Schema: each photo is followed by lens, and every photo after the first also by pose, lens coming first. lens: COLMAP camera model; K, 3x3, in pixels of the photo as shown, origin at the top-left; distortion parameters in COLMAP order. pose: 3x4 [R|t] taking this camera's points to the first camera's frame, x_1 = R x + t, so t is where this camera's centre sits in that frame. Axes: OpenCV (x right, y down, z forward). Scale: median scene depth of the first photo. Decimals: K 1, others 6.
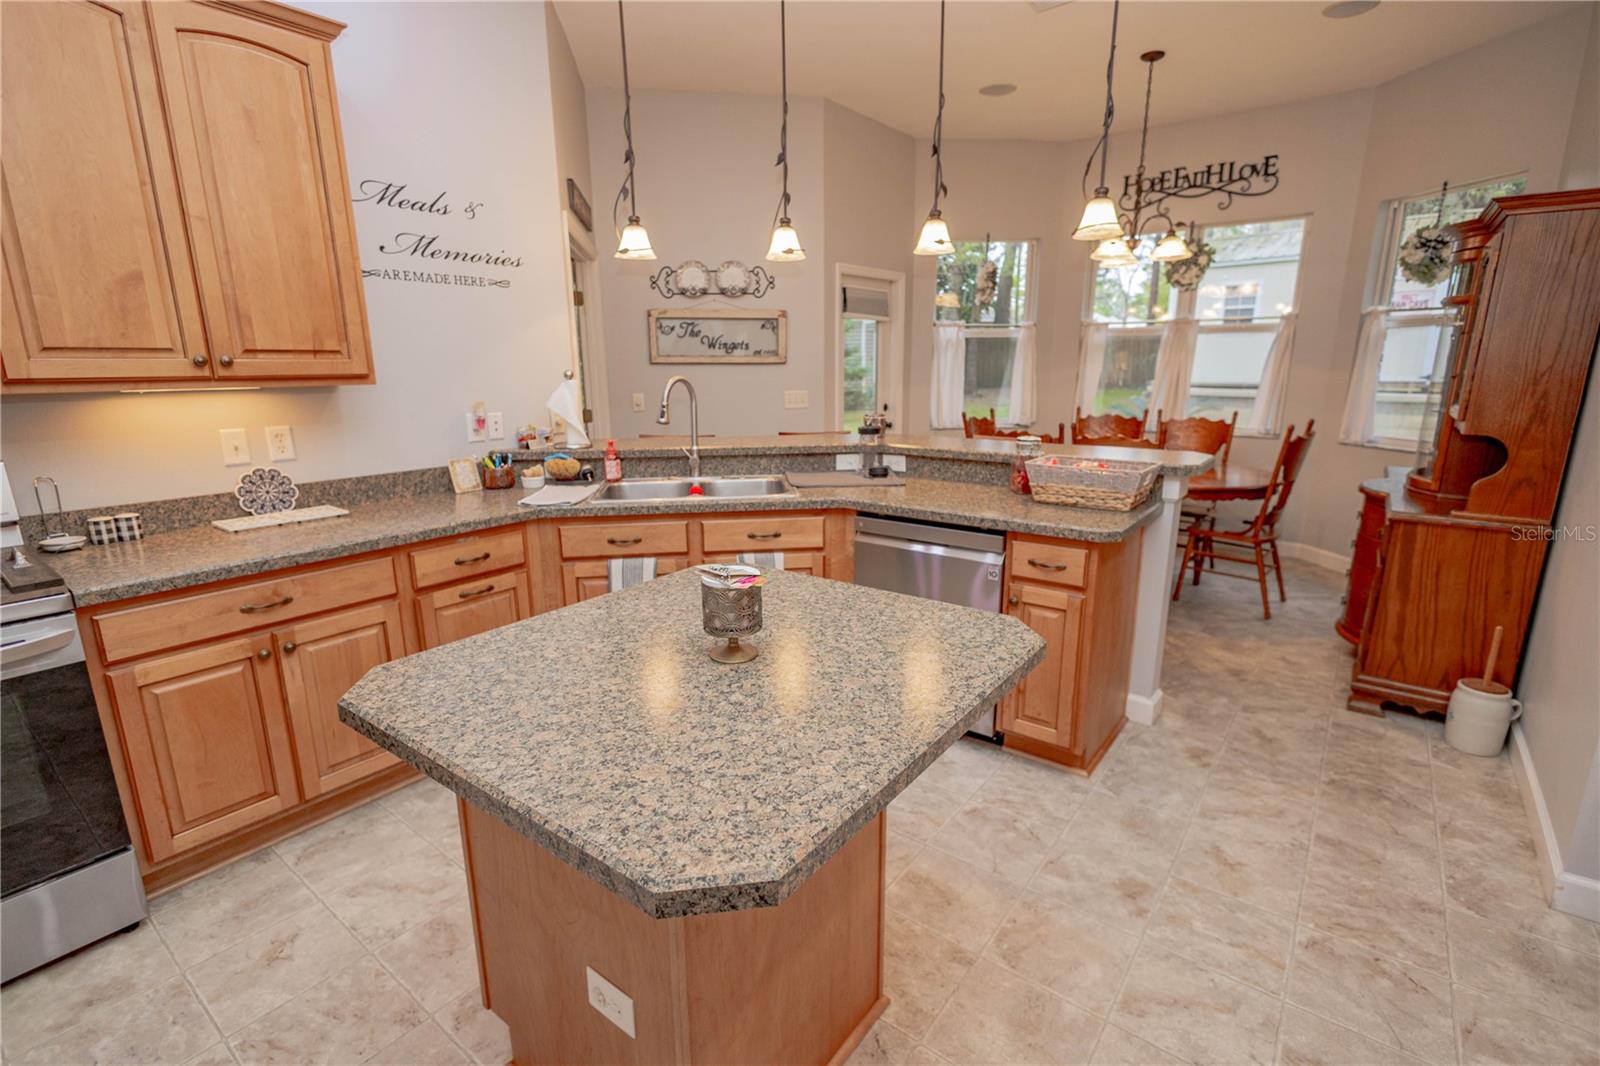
lens RADIAL K [[737.2, 0, 799.8], [0, 737.2, 534.3], [0, 0, 1]] dist [0.013725, -0.004835]
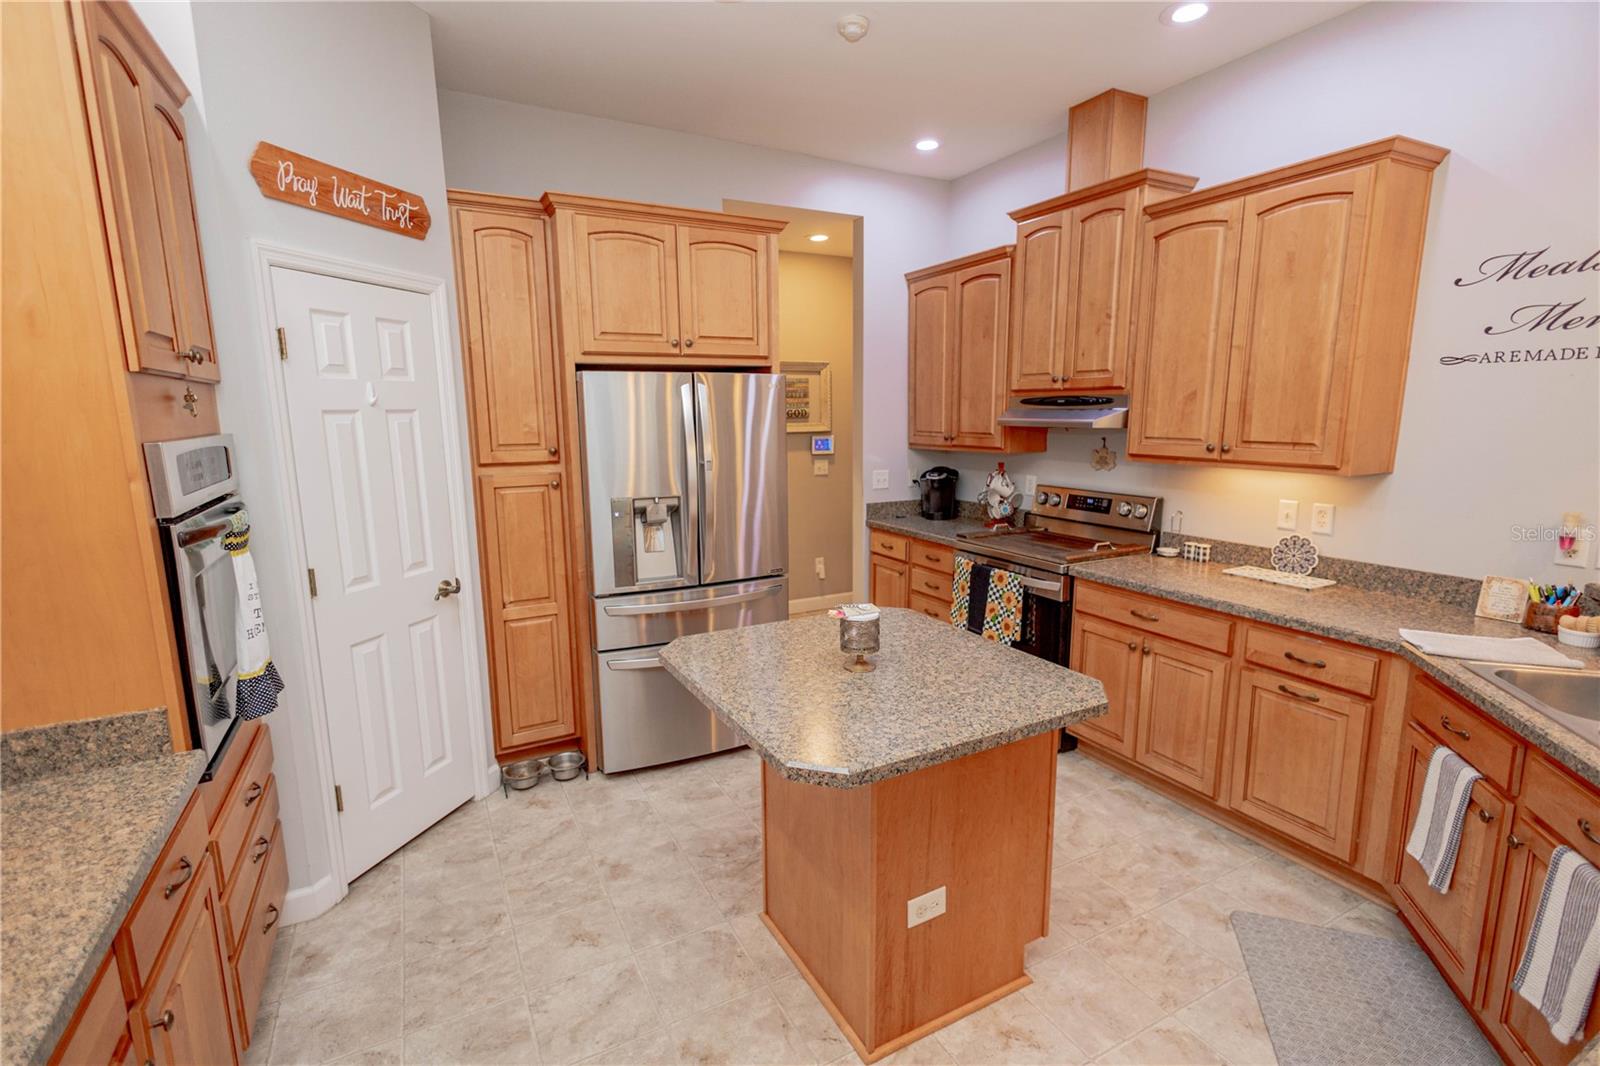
lens RADIAL K [[737.2, 0, 799.8], [0, 737.2, 534.3], [0, 0, 1]] dist [0.013725, -0.004835]
pose [[-0.412619, 0.163545, -0.896102, 0.570868], [-0.198917, 0.943830, 0.263849, -0.209938], [0.888919, 0.287119, -0.356910, 0.609454]]
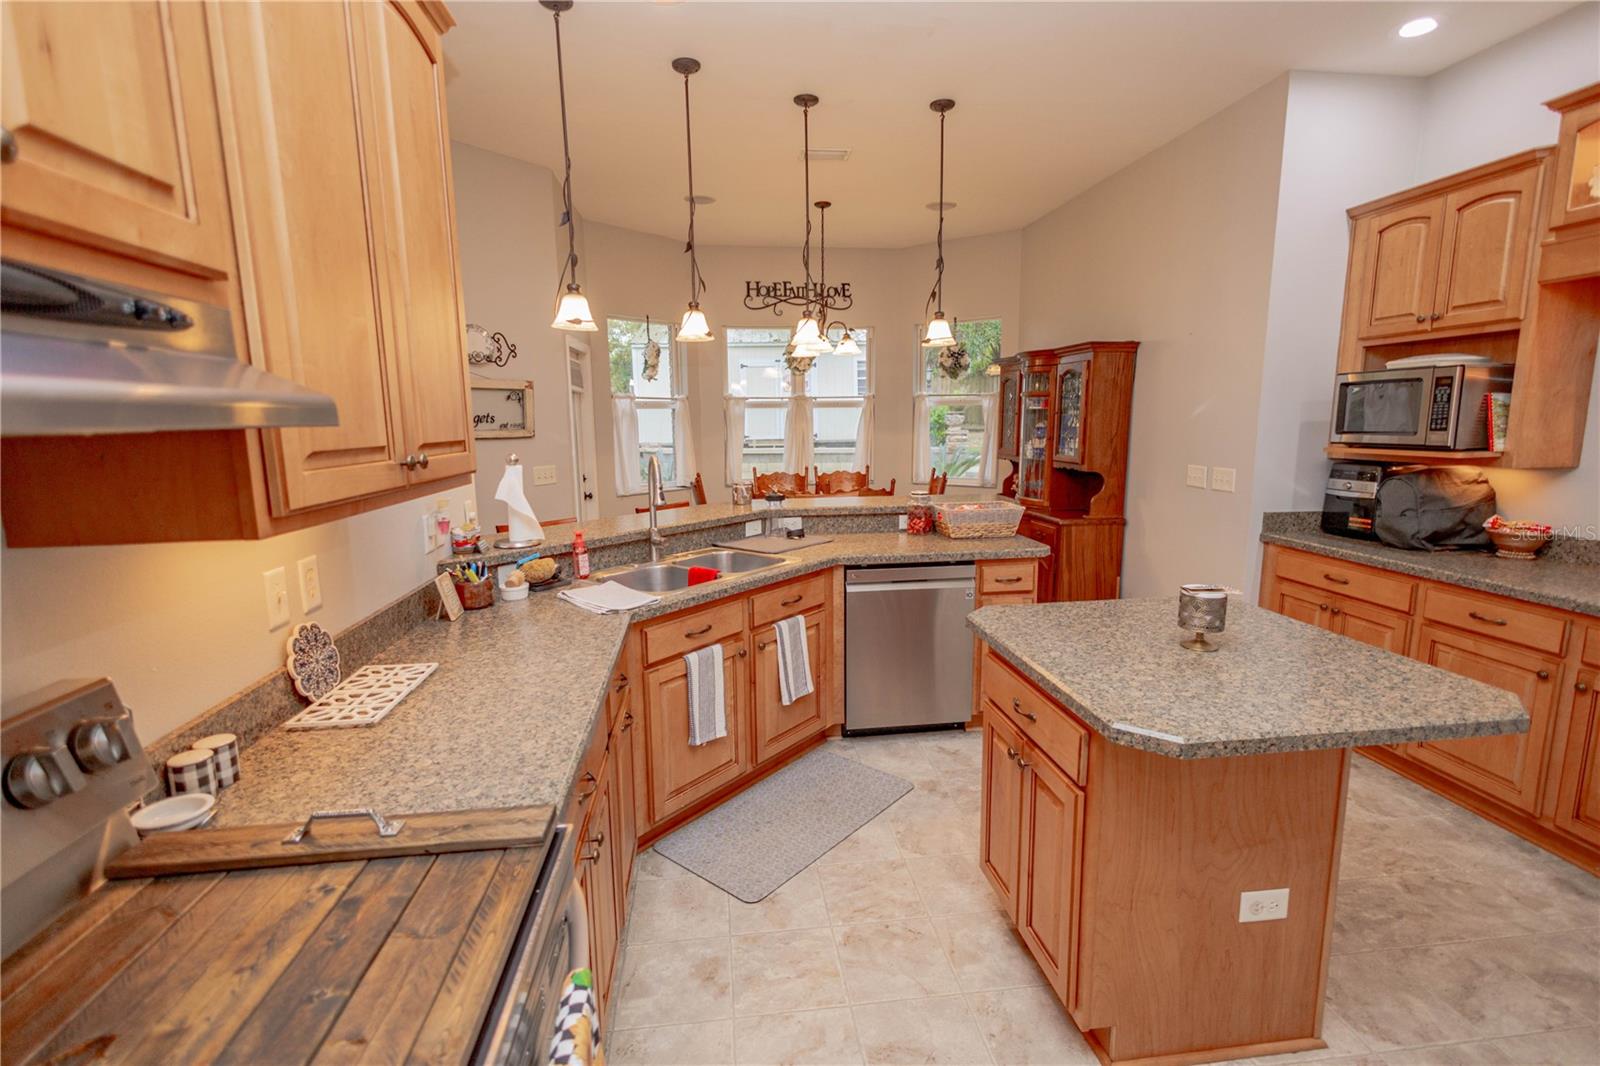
lens RADIAL K [[732.5, 0, 800.7], [0, 732.5, 533.0], [0, 0, 1]] dist [0.012163, -0.004405]
pose [[0.715338, -0.112073, 0.689733, -0.721668], [0.168782, 0.985541, -0.014909, -0.073458], [-0.678089, 0.127079, 0.723910, 0.210062]]
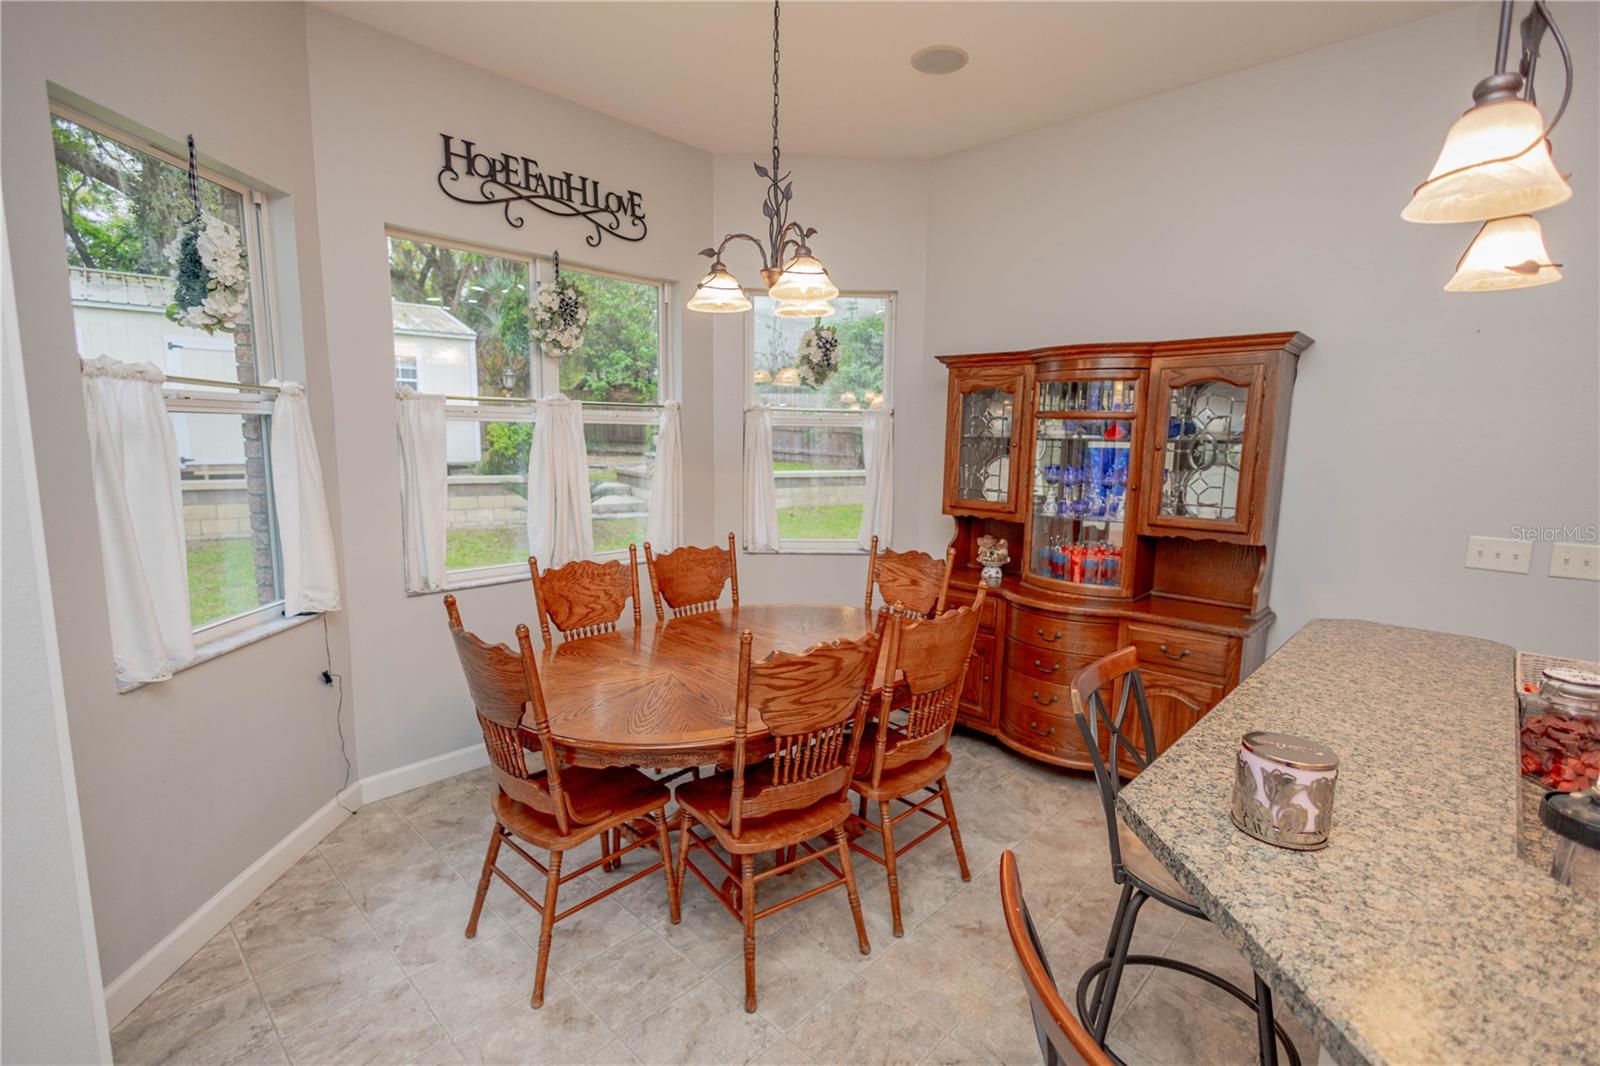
lens RADIAL K [[760.5, 0, 804.4], [0, 760.5, 524.8], [0, 0, 1]] dist [0.029439, -0.000088]
pose [[0.100102, -0.111536, 0.988706, -0.239728], [0.216989, 0.972226, 0.087708, -0.370251], [-0.971028, 0.205758, 0.121524, 1.381244]]
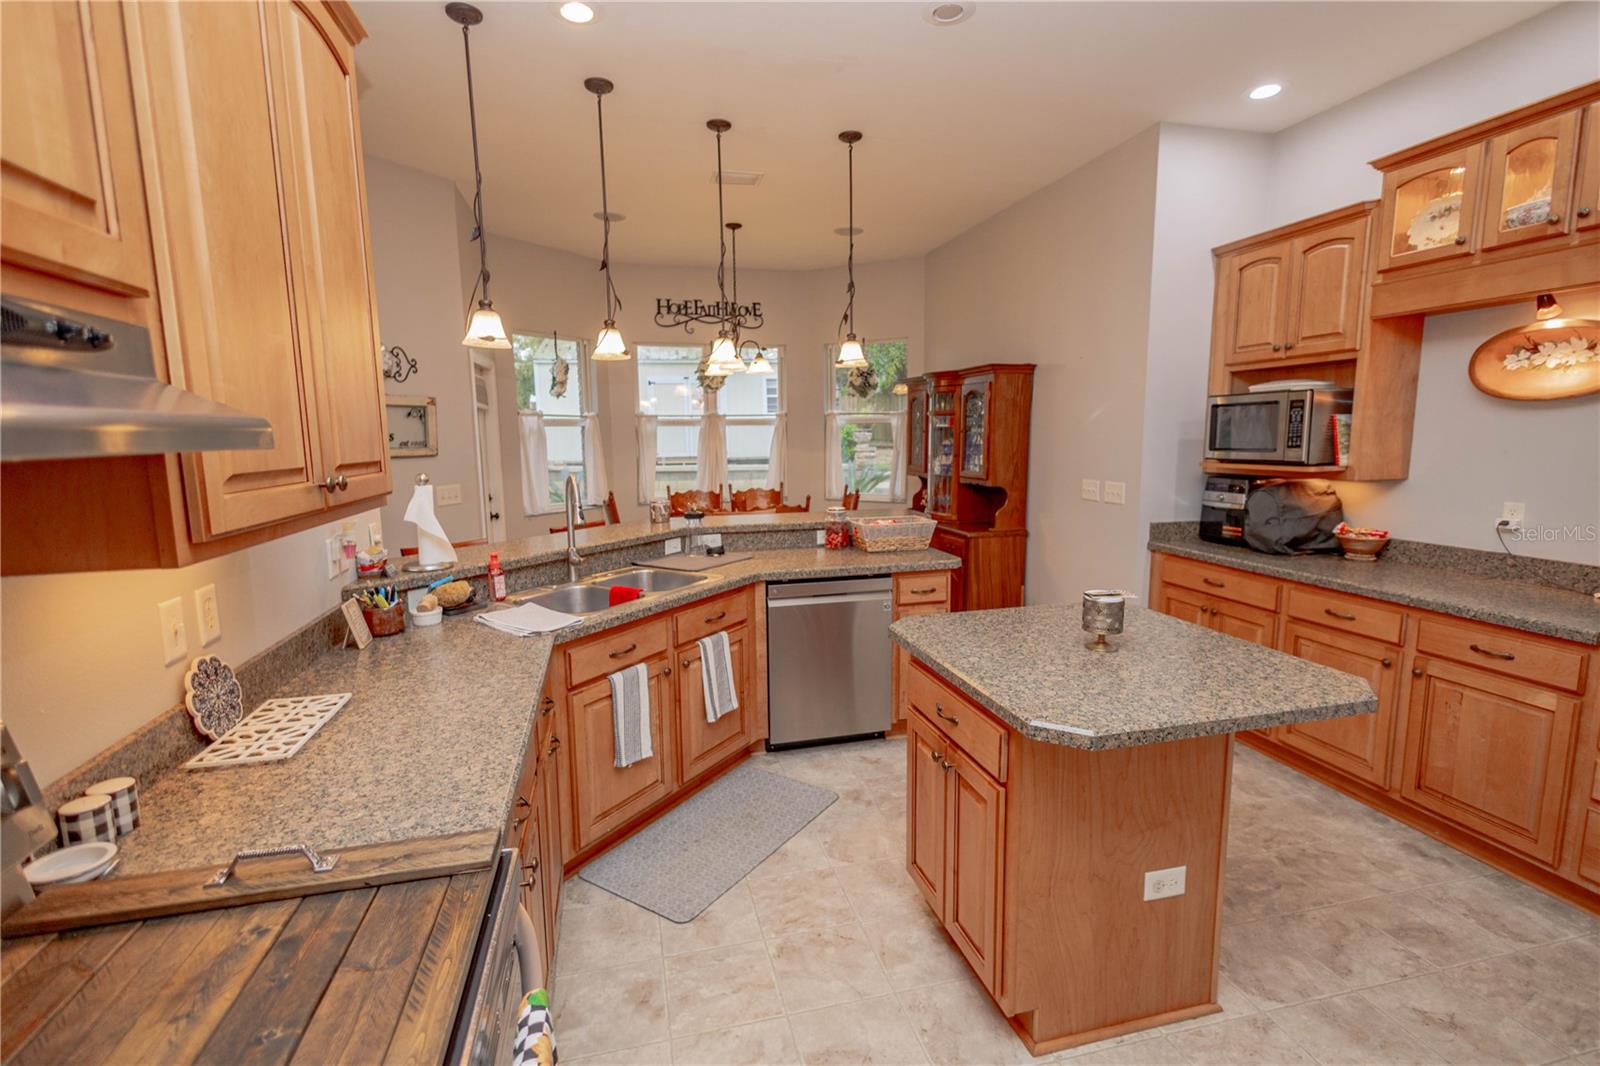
lens RADIAL K [[734.0, 0, 800.0], [0, 734.0, 533.0], [0, 0, 1]] dist [0.010665, -0.001869]
pose [[0.624279, -0.107476, 0.773773, -0.745051], [0.188268, 0.981995, -0.015496, -0.075805], [-0.758176, 0.155351, 0.633274, 0.210065]]
